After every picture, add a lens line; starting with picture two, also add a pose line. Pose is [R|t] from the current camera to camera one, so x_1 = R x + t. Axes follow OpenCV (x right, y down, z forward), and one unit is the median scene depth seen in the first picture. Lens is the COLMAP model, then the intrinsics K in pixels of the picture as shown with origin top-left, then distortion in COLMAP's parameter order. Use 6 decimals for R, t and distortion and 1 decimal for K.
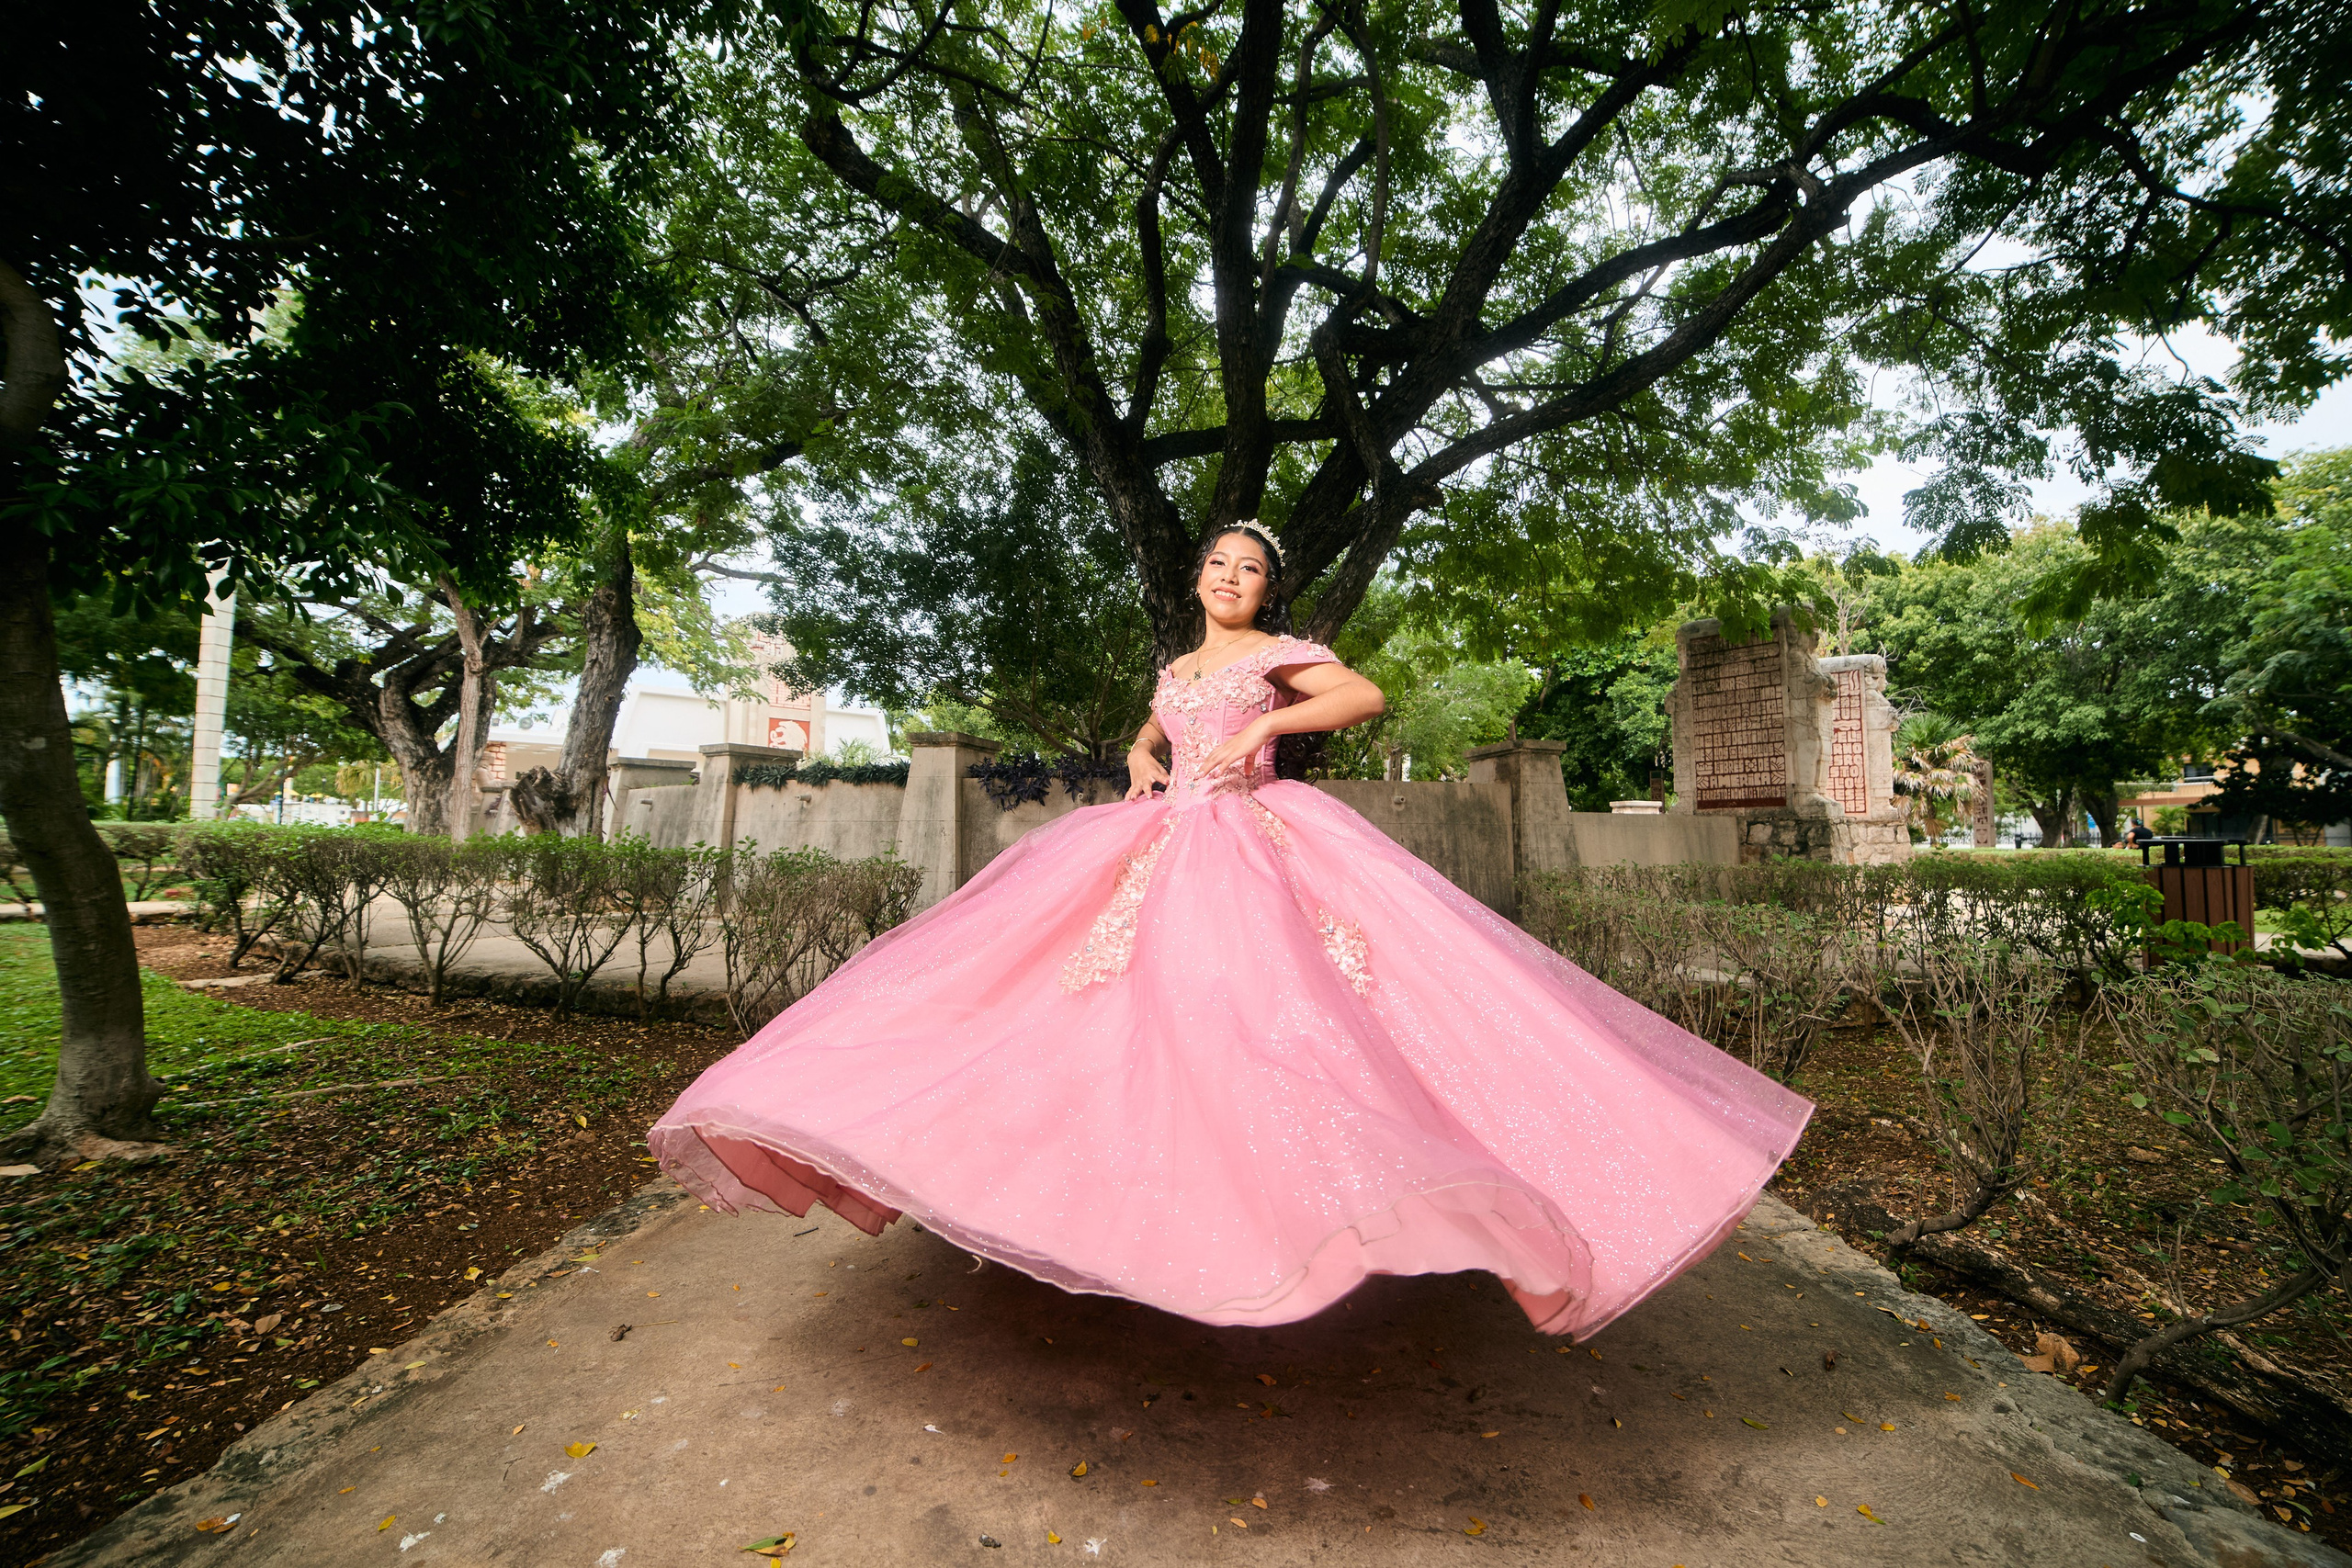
lens RADIAL K [[965.2, 0, 1172.4], [0, 965.2, 771.1], [0, 0, 1]] dist [-0.098115, 0.036604]
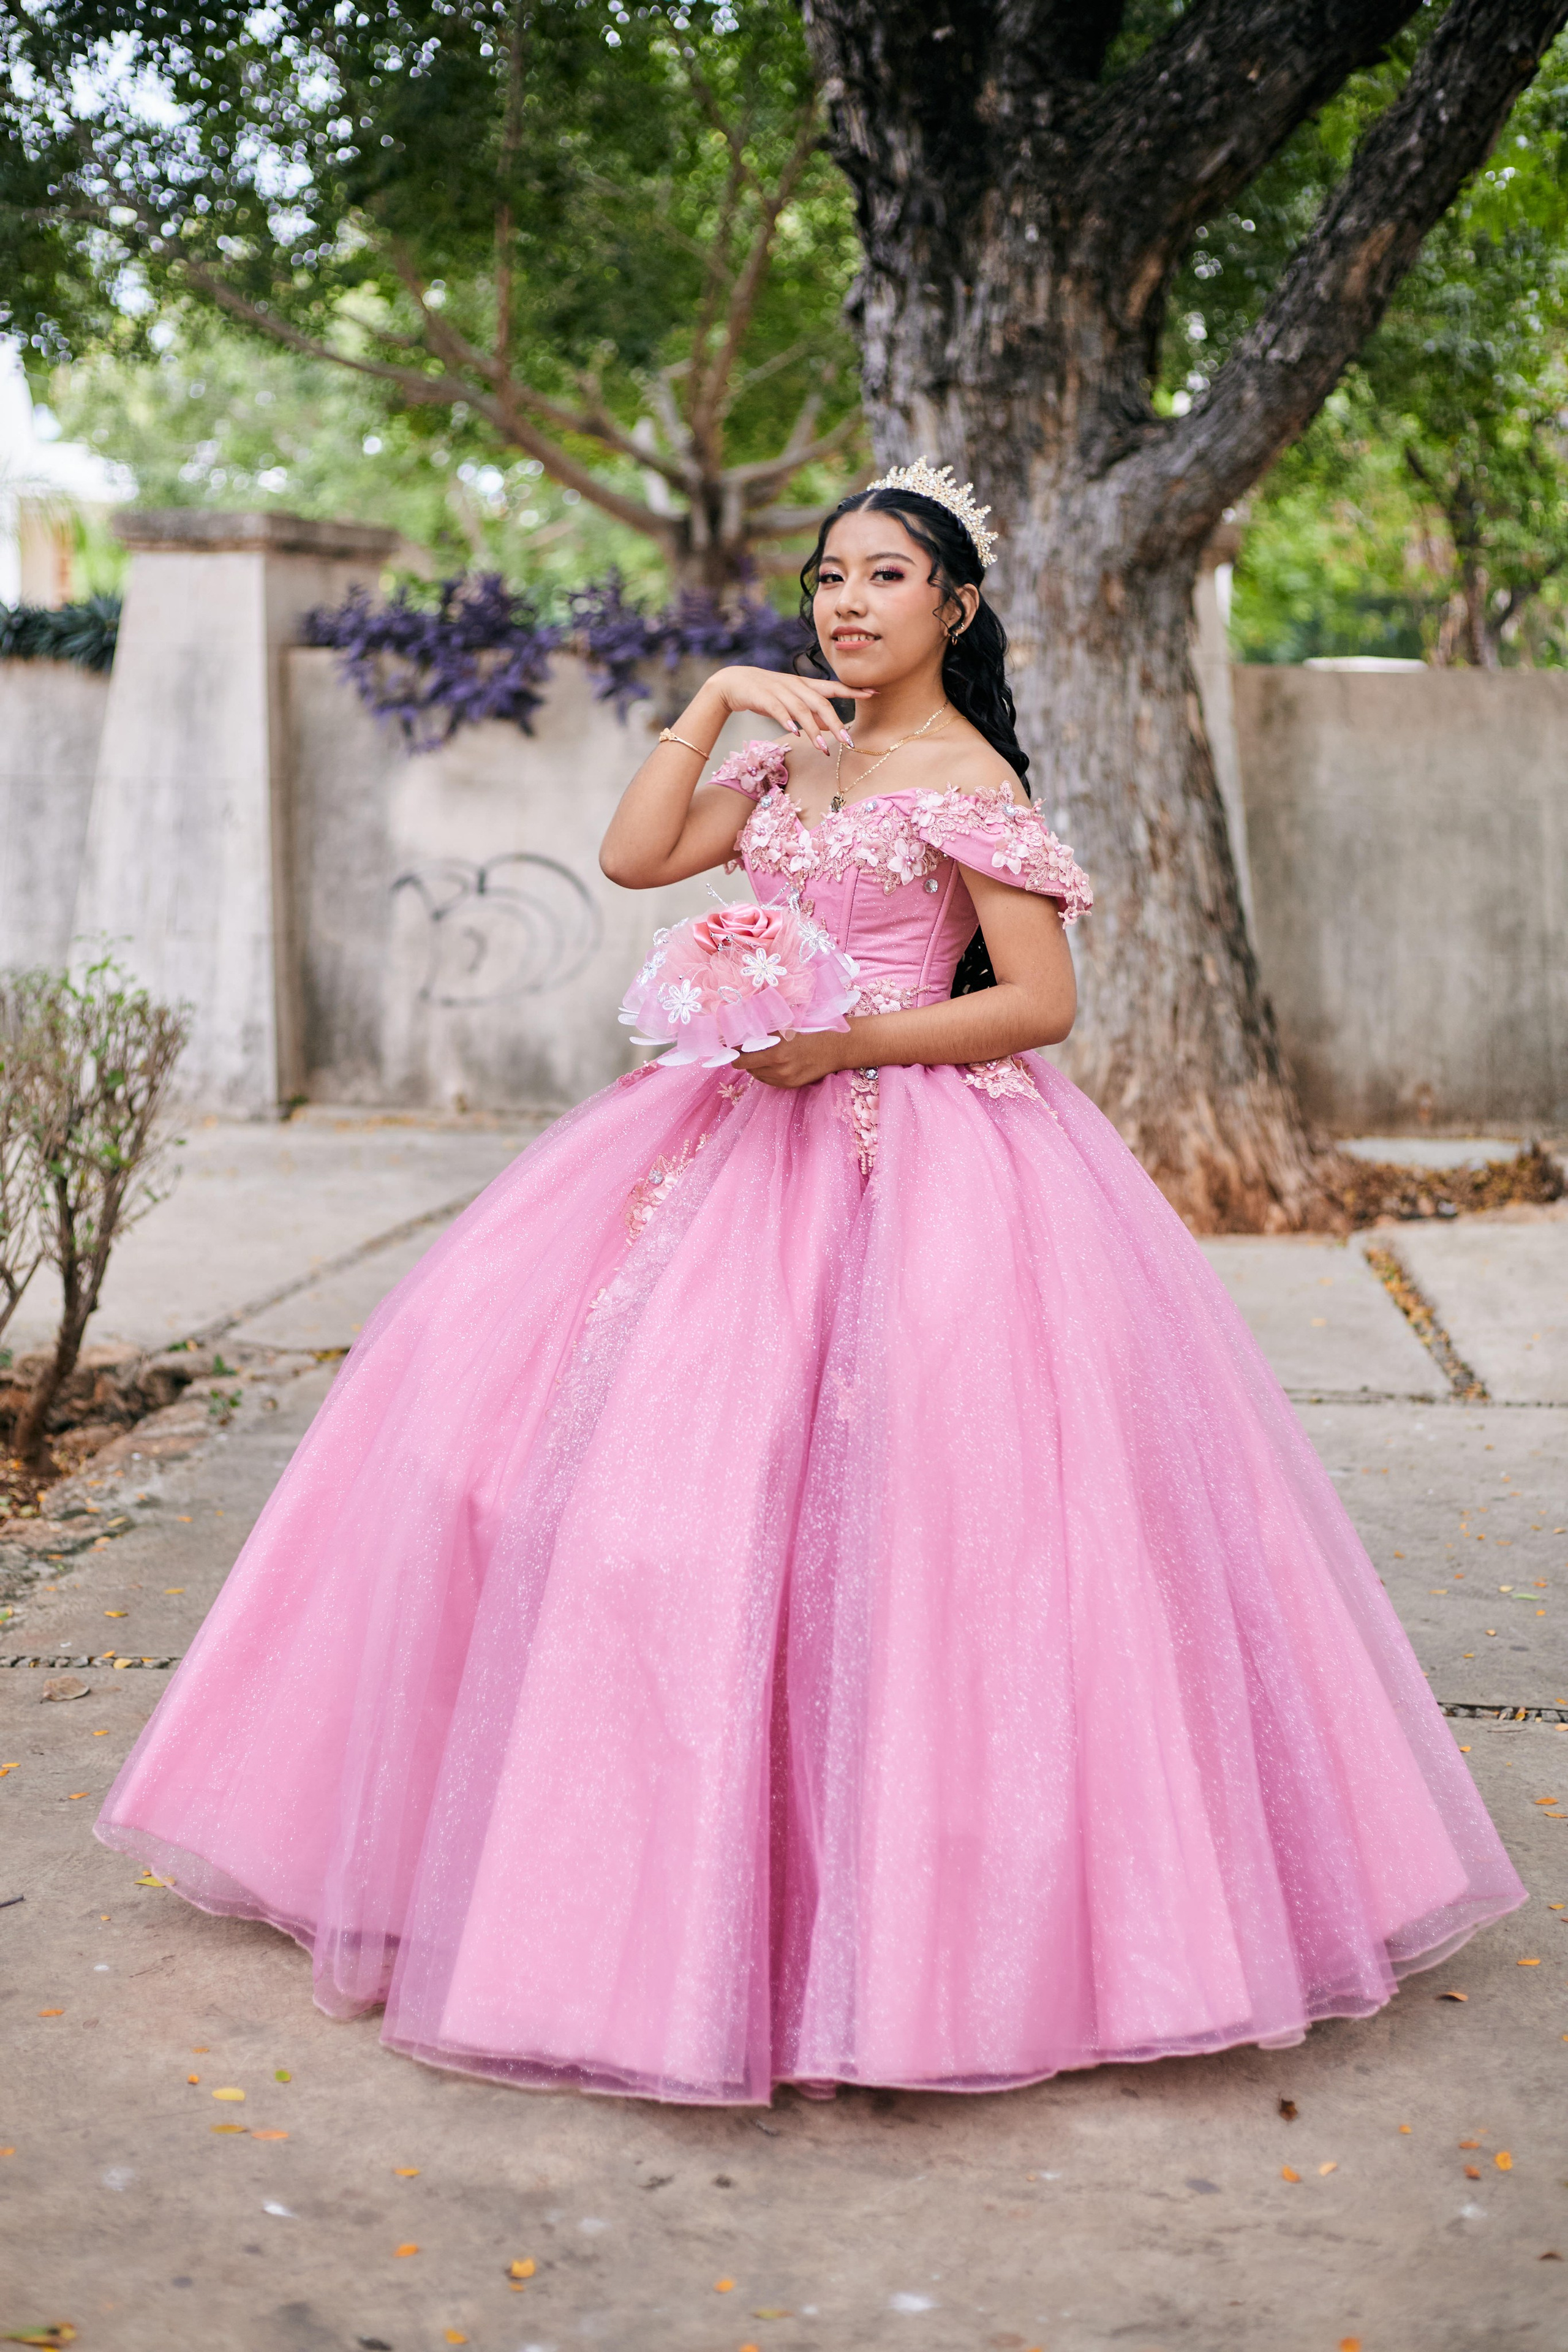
lens RADIAL K [[3502.9, 0, 784.0], [0, 3502.9, 1176.0], [0, 0, 1]] dist [-0.065419, -0.141453]
pose [[0.997311, 0.015919, -0.071535, 0.039954], [0.000122, 0.975761, 0.218837, -0.078837], [0.073285, -0.218257, 0.973136, -0.187967]]
